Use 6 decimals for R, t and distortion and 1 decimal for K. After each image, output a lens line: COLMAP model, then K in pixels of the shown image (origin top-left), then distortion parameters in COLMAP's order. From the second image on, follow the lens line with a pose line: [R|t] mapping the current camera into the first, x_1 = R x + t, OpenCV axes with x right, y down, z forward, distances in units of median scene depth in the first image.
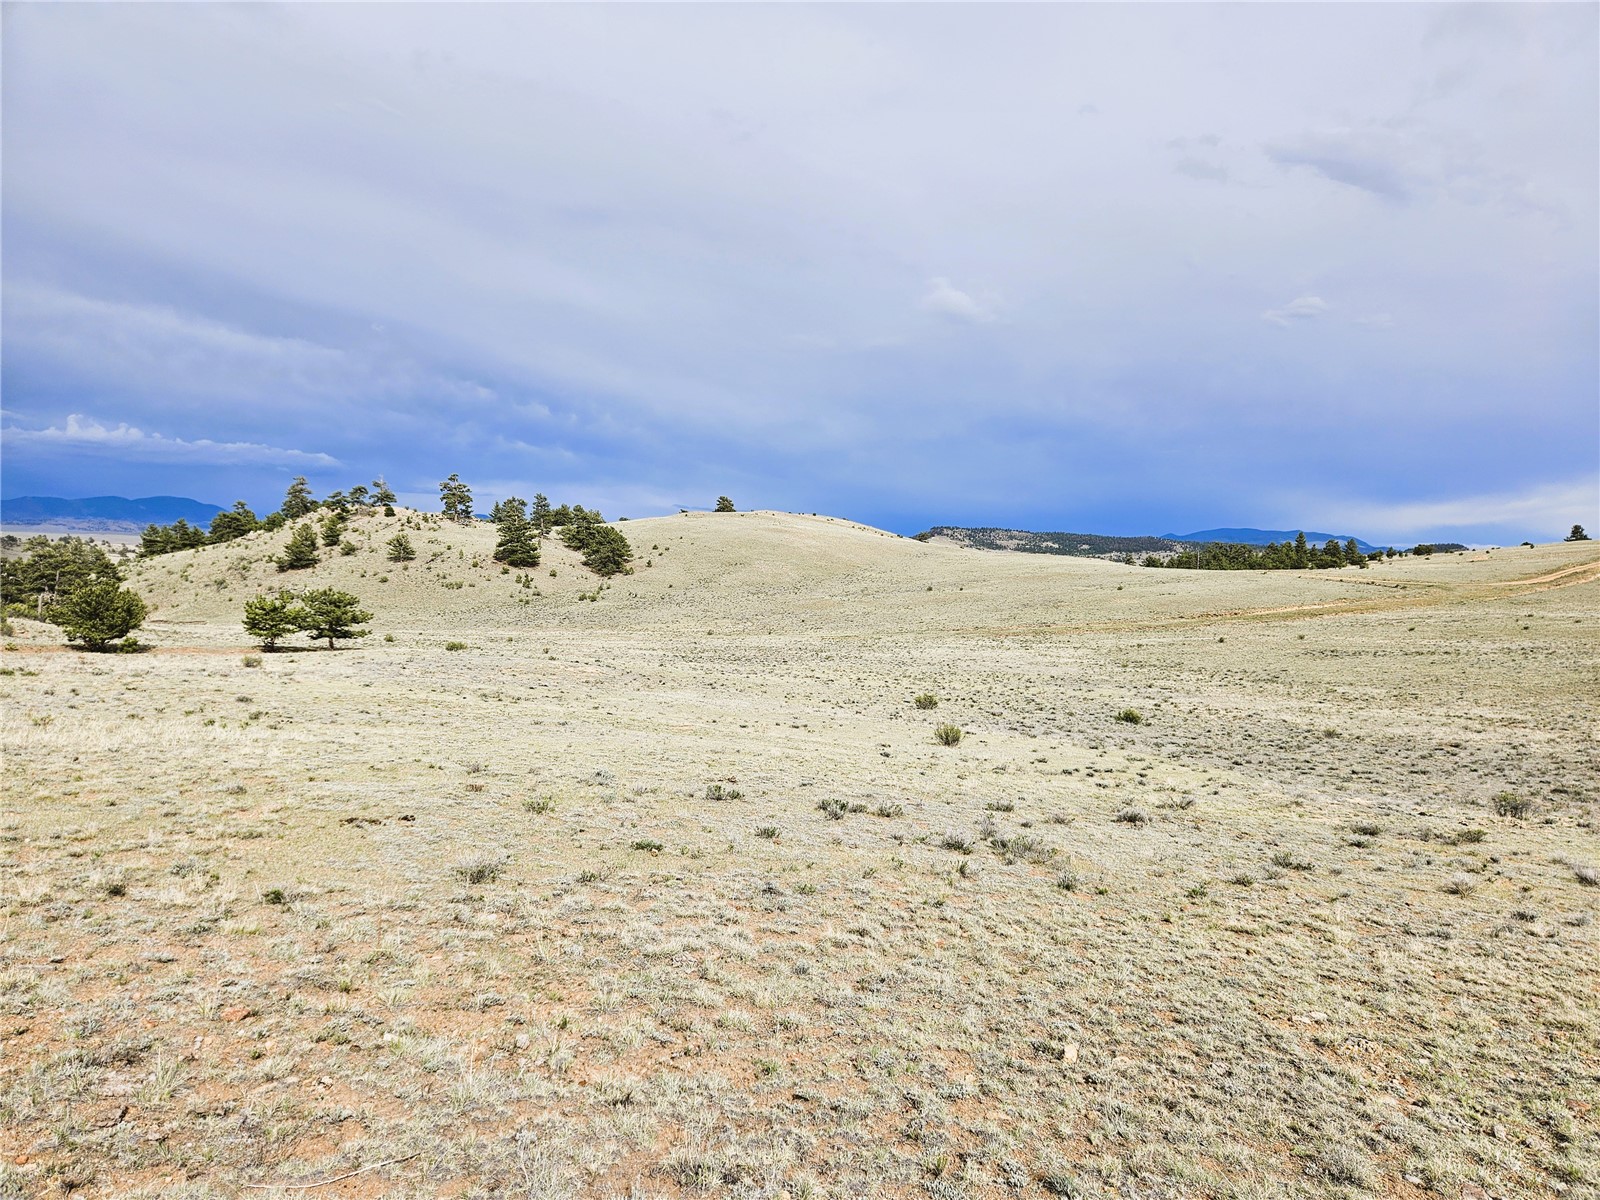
lens RADIAL K [[1053.4, 0, 792.8], [0, 1053.4, 608.0], [0, 0, 1]] dist [0.079101, -0.065349]
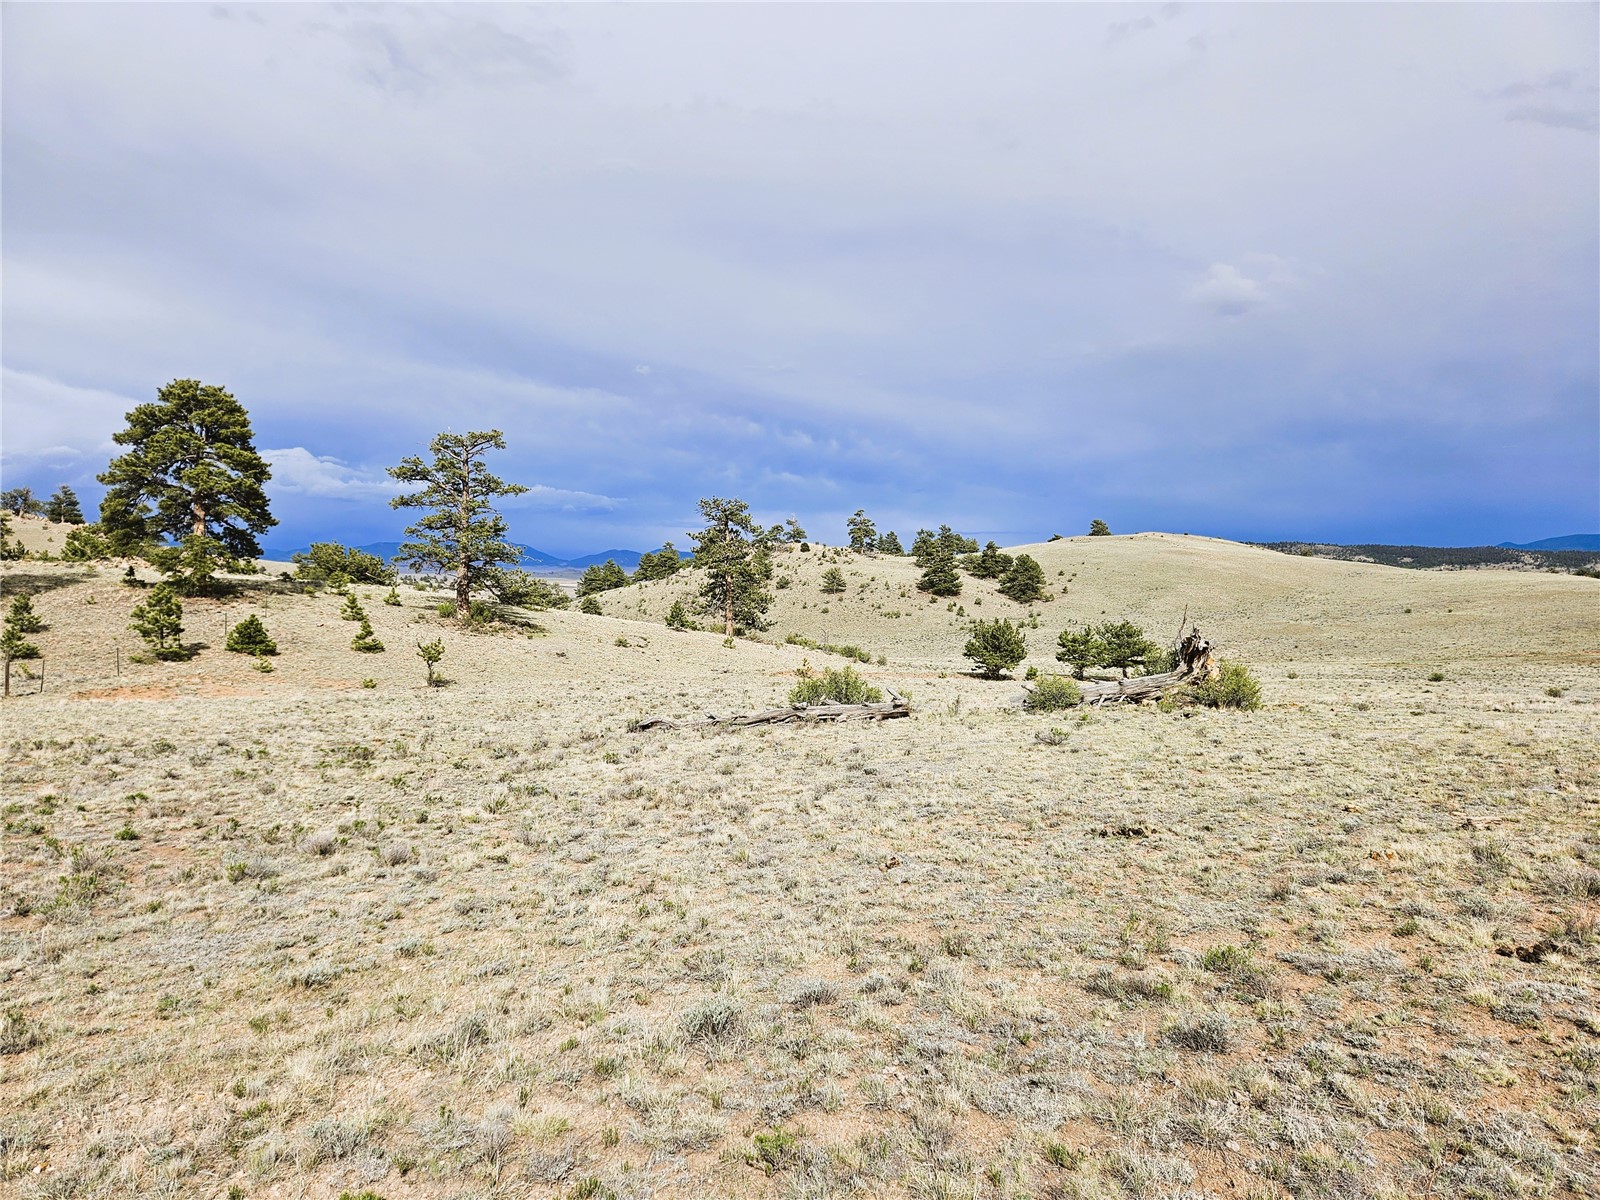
lens RADIAL K [[1064.7, 0, 791.4], [0, 1064.7, 605.6], [0, 0, 1]] dist [0.087852, -0.072527]
pose [[0.972713, -0.016975, -0.231389, -0.332000], [0.010995, 0.999572, -0.027107, -0.005250], [0.231750, 0.023823, 0.972484, -0.112043]]
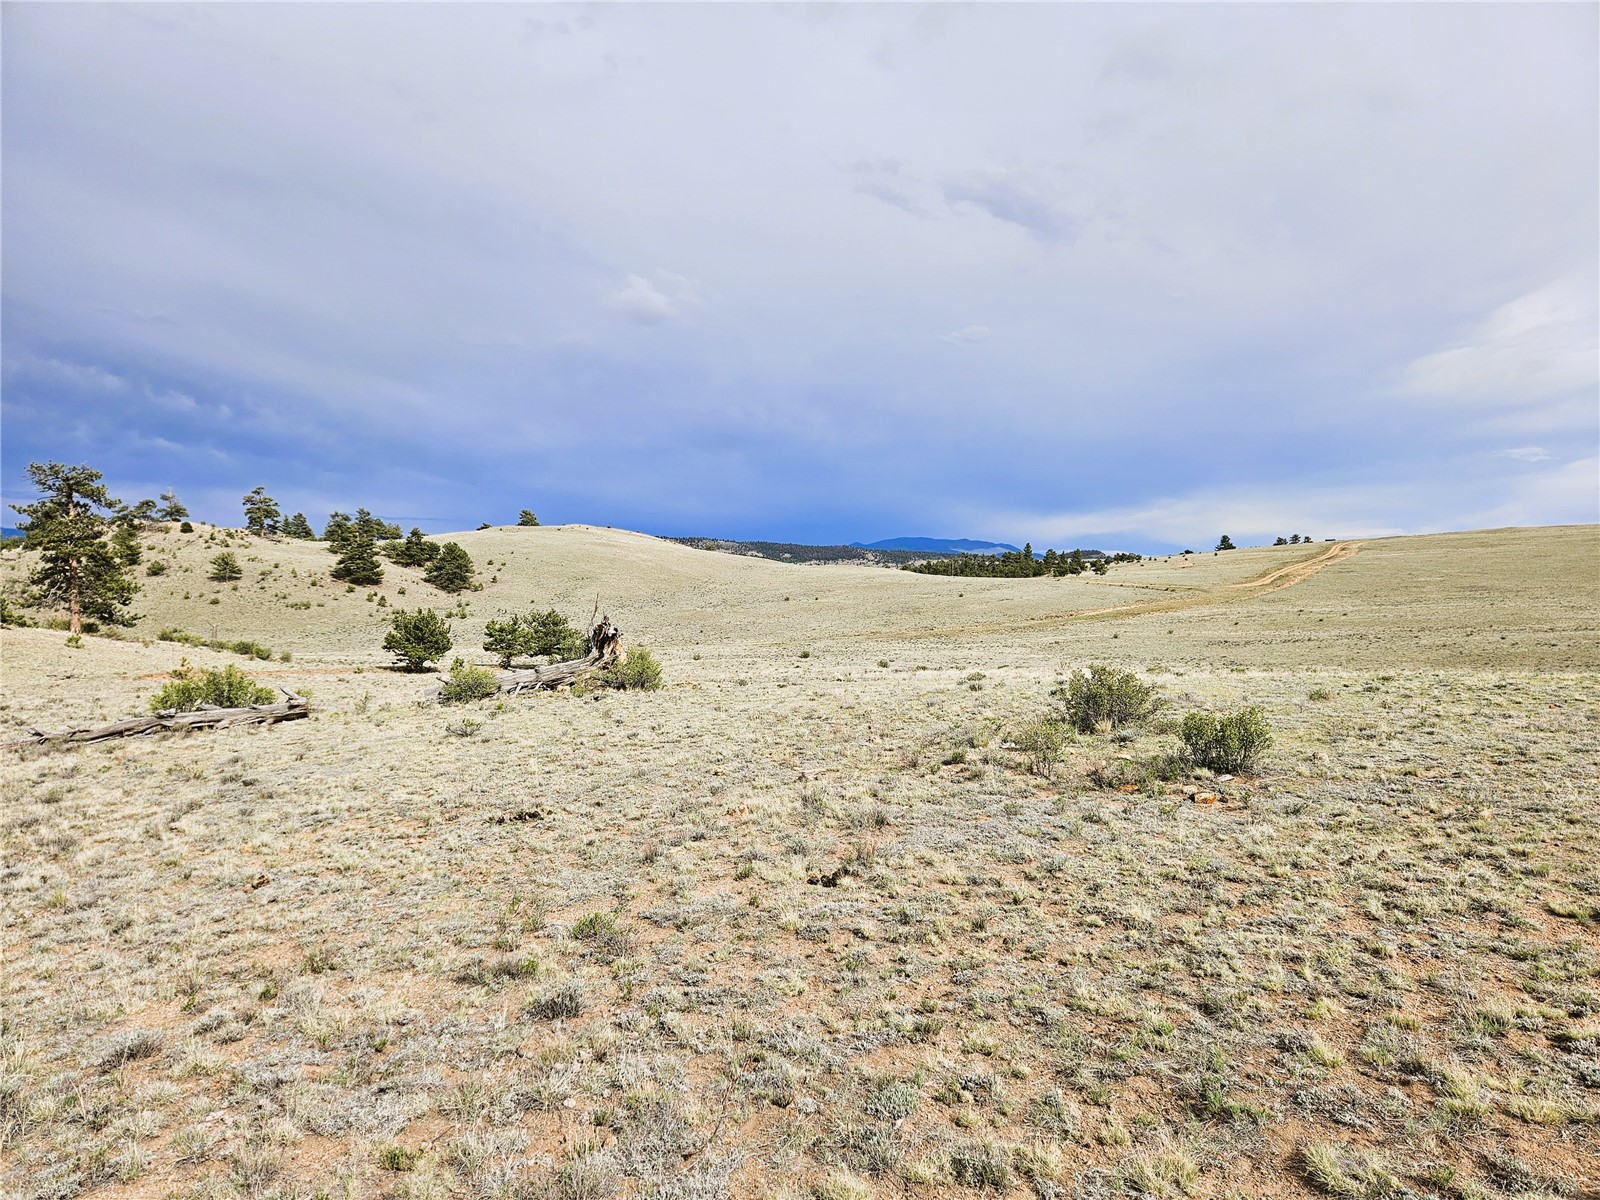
lens RADIAL K [[1064.7, 0, 791.4], [0, 1064.7, 605.6], [0, 0, 1]] dist [0.087852, -0.072527]
pose [[0.959222, -0.022498, 0.281757, -0.329739], [0.025643, 0.999643, -0.007479, -0.005181], [-0.281488, 0.014399, 0.959457, -0.112056]]
